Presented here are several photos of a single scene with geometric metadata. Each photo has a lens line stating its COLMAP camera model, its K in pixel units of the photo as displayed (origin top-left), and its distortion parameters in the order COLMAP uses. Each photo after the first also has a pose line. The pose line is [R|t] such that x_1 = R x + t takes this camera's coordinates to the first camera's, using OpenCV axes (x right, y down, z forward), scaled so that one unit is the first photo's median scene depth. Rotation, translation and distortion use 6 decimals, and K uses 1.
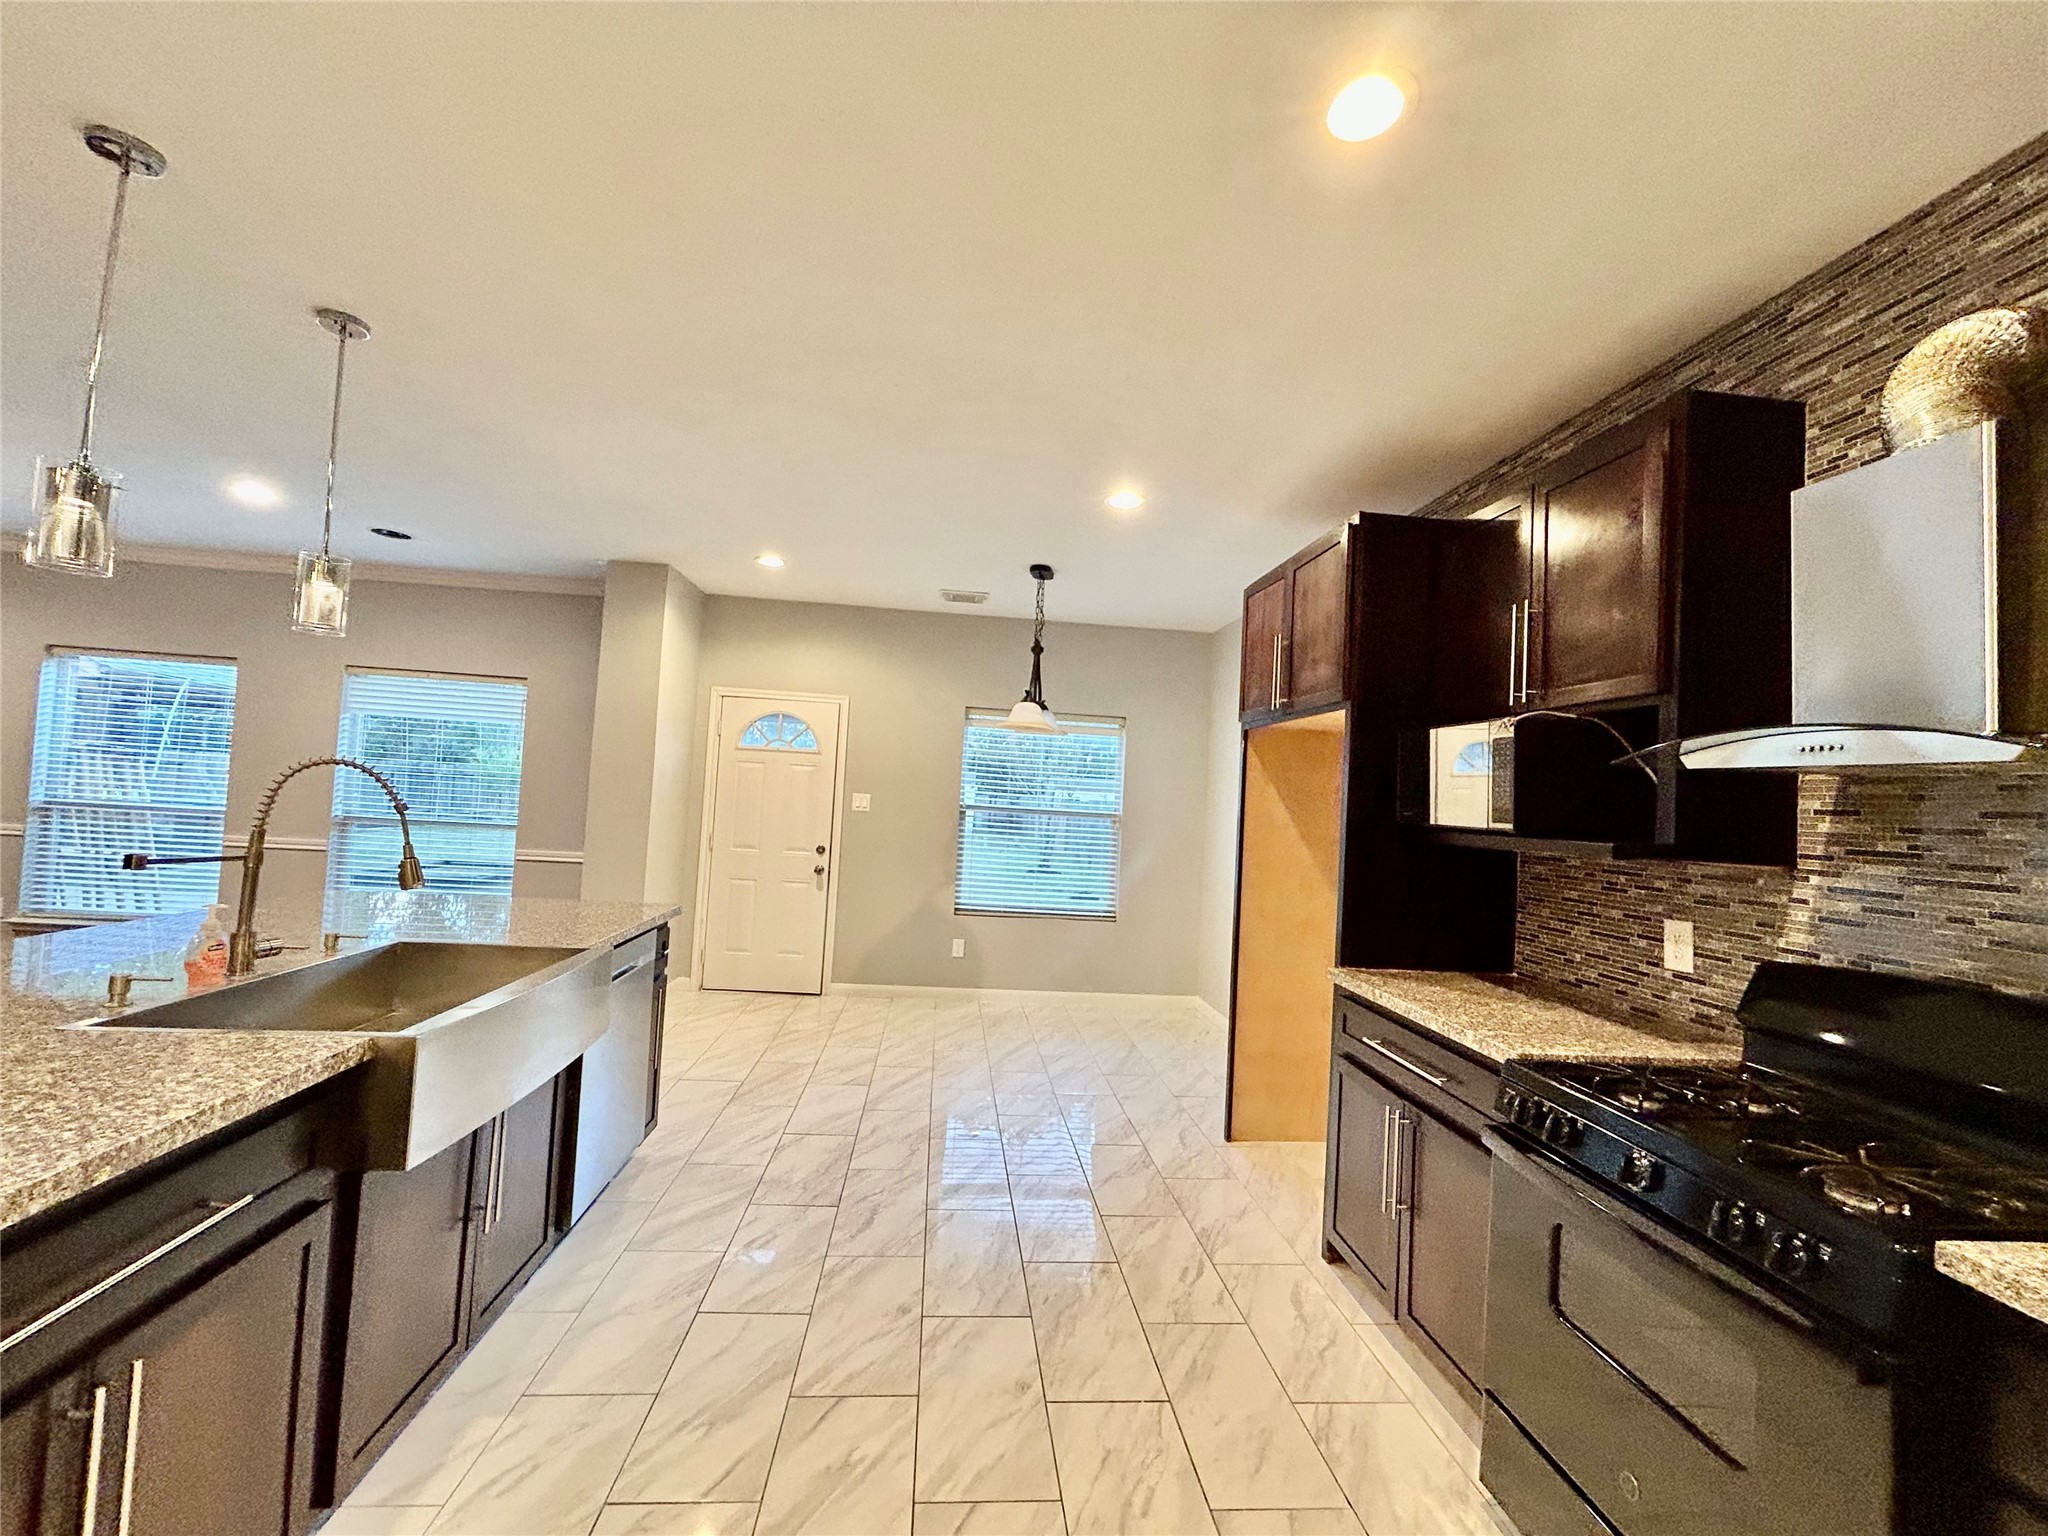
lens RADIAL K [[831.6, 0, 1022.3], [0, 831.6, 761.9], [0, 0, 1]] dist [0.000793, 0.000902]
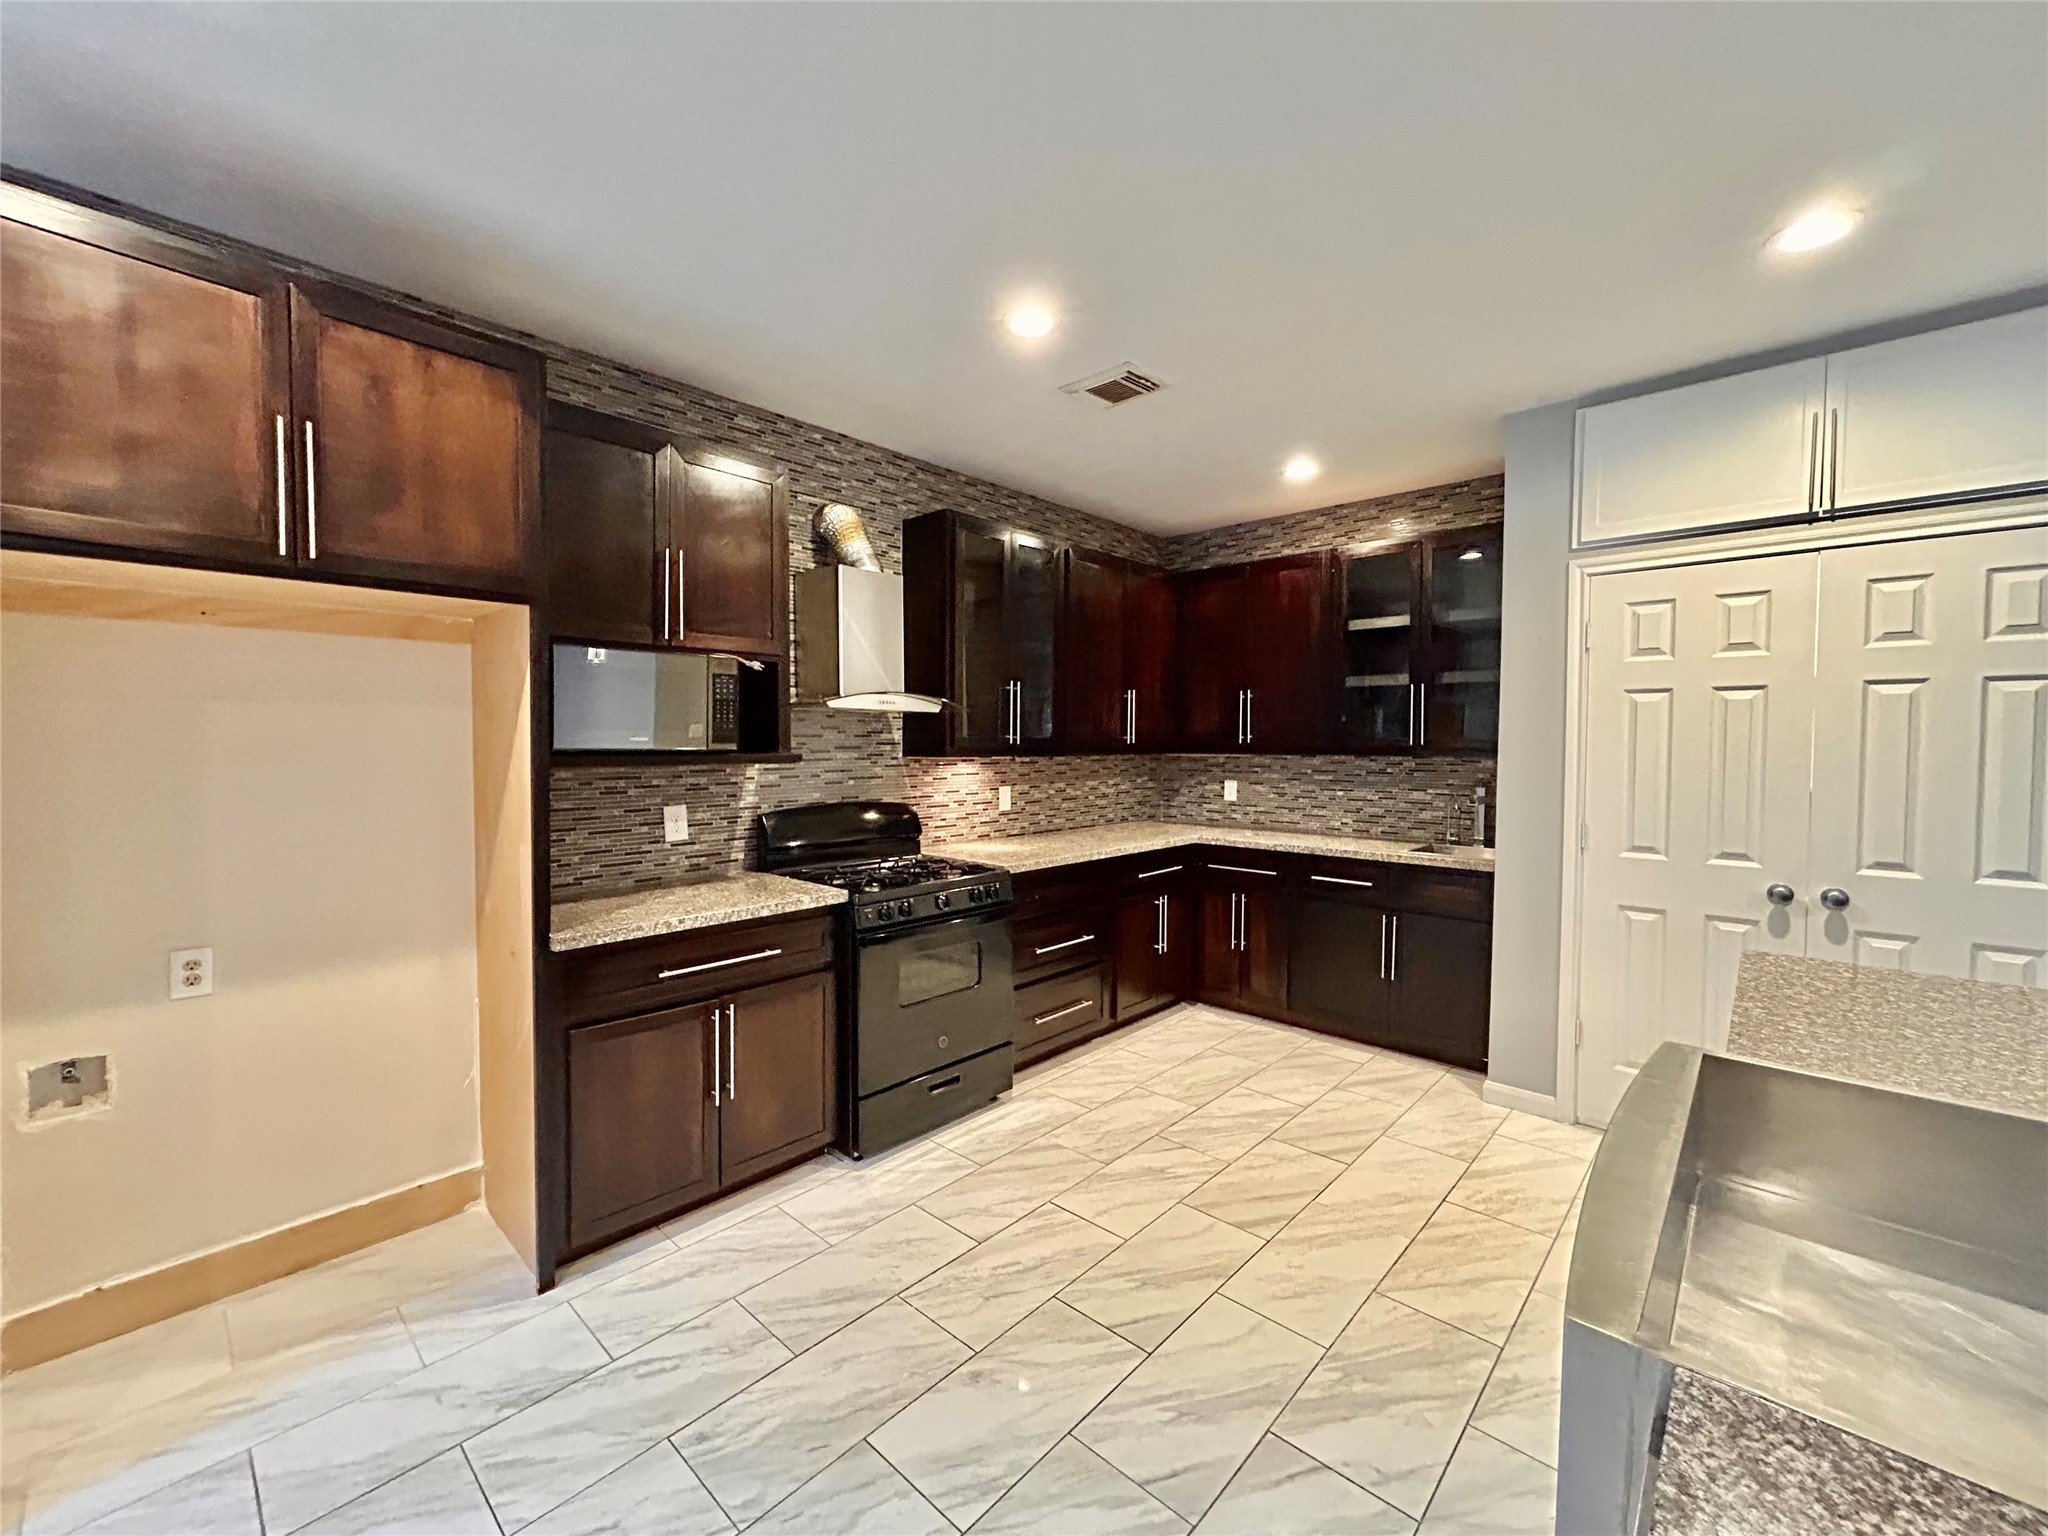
lens RADIAL K [[834.0, 0, 1017.5], [0, 834.0, 763.1], [0, 0, 1]] dist [-0.000390, 0.000671]
pose [[-0.665607, -0.079519, 0.742054, -0.541175], [-0.073967, 0.996441, 0.040433, 0.017597], [-0.742627, -0.027975, -0.669120, 1.302136]]
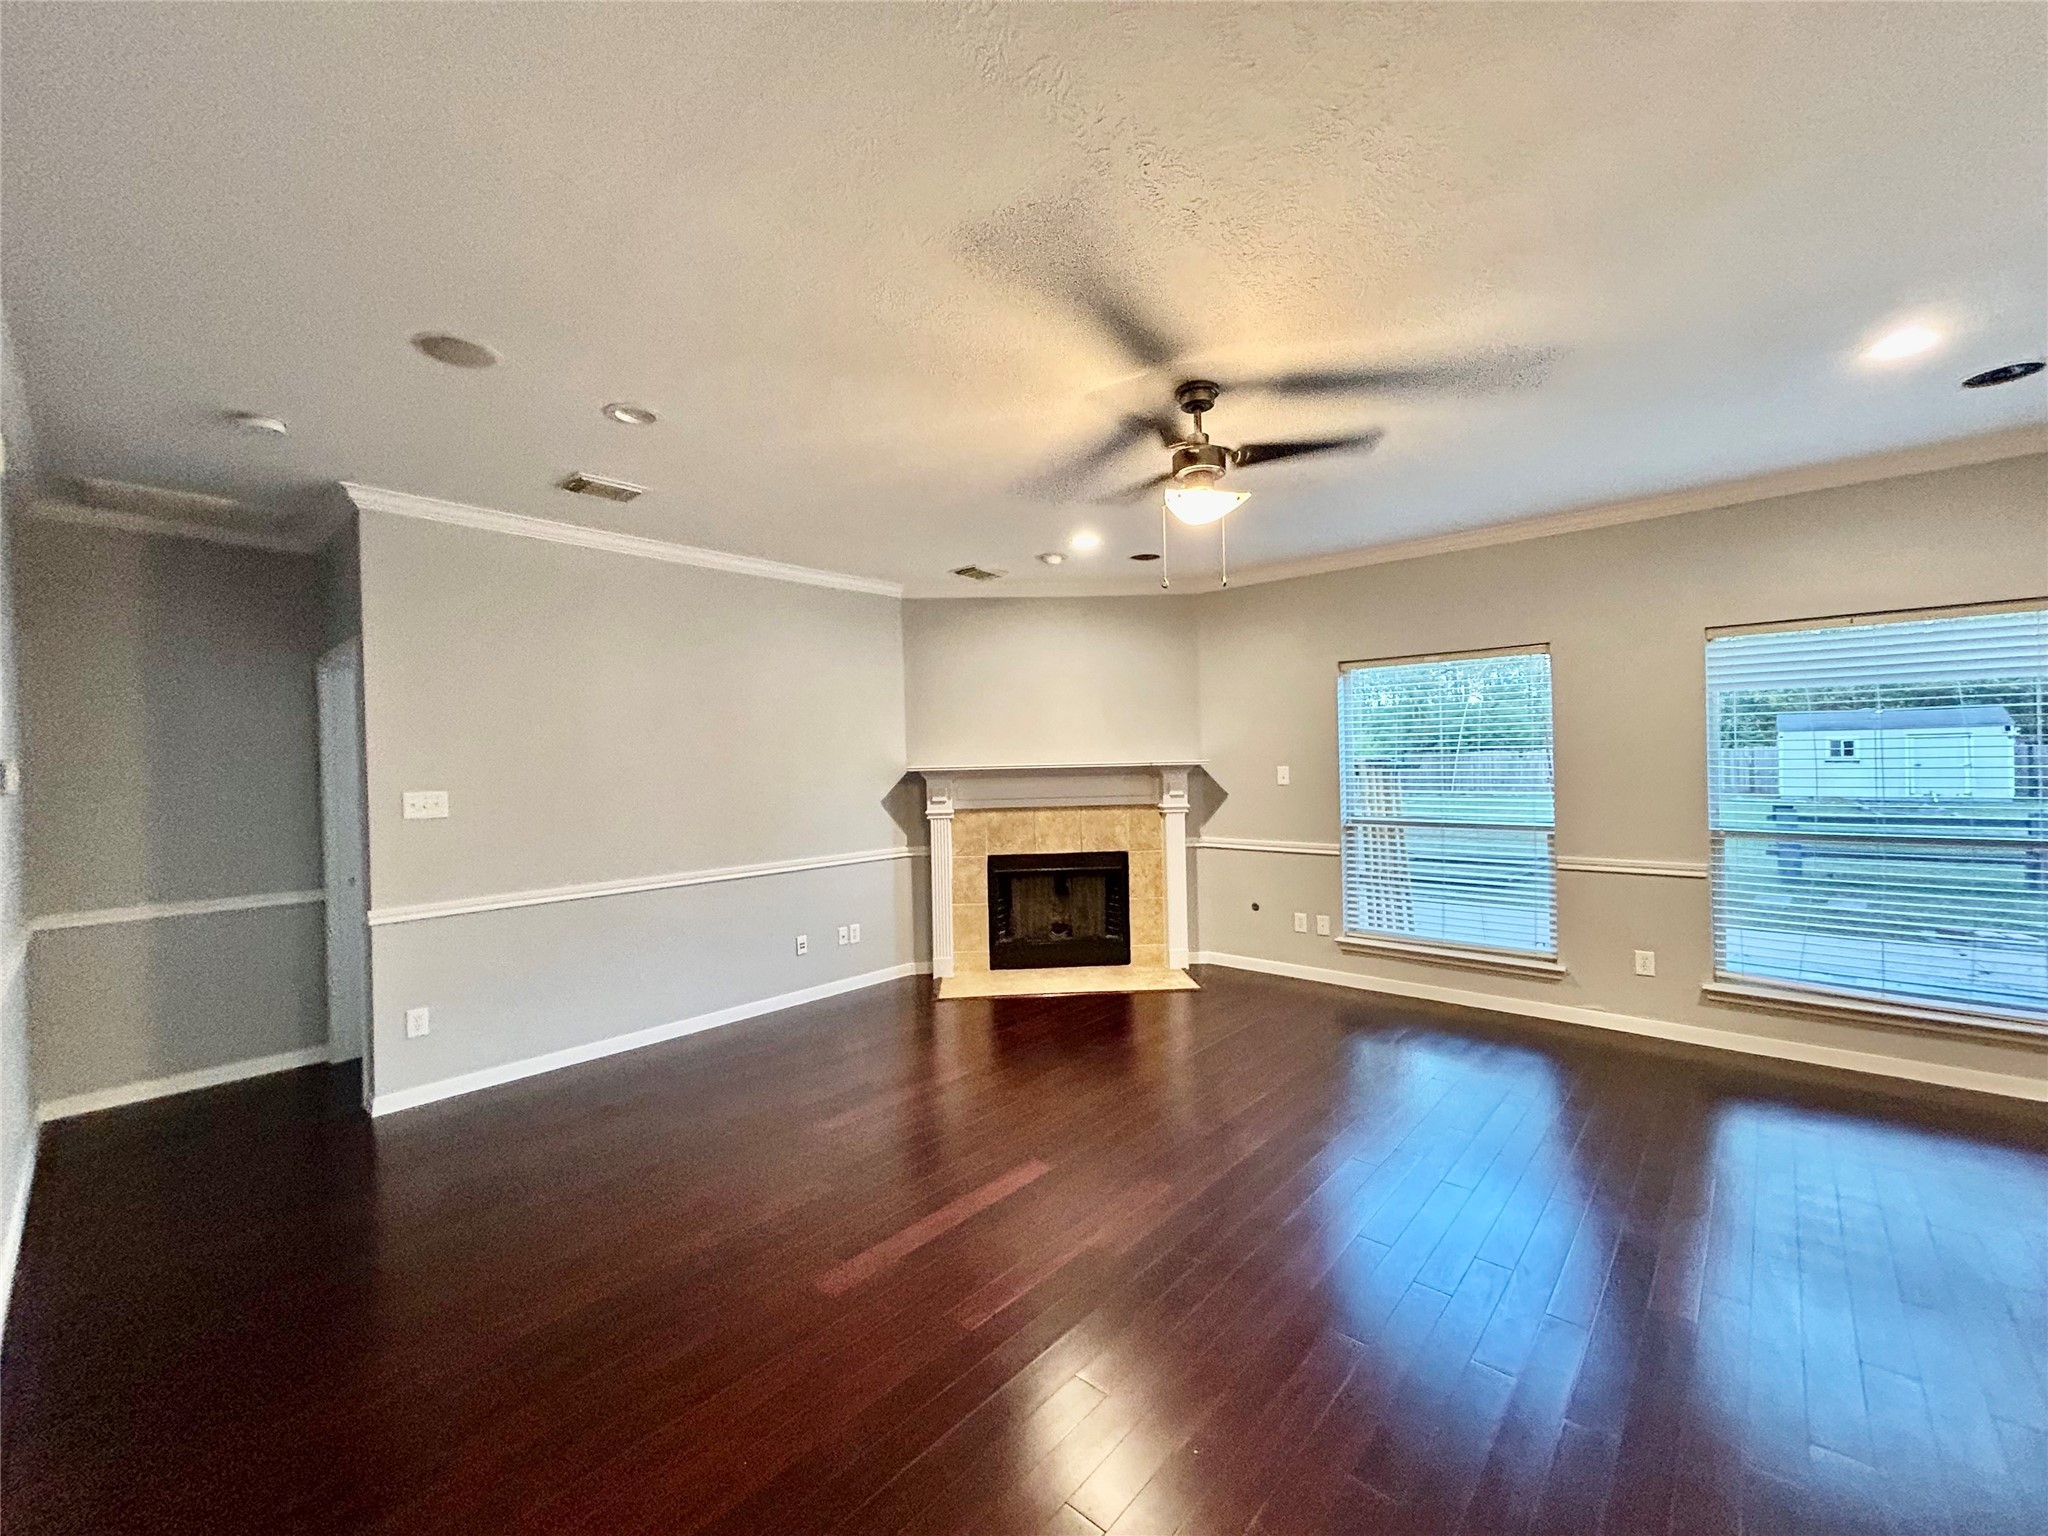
lens RADIAL K [[834.0, 0, 1017.5], [0, 834.0, 763.1], [0, 0, 1]] dist [-0.000390, 0.000671]
pose [[0.674517, -0.068654, -0.735060, -1.539442], [0.088463, 0.996009, -0.011850, -0.094574], [0.732940, -0.057032, 0.677898, 0.095430]]
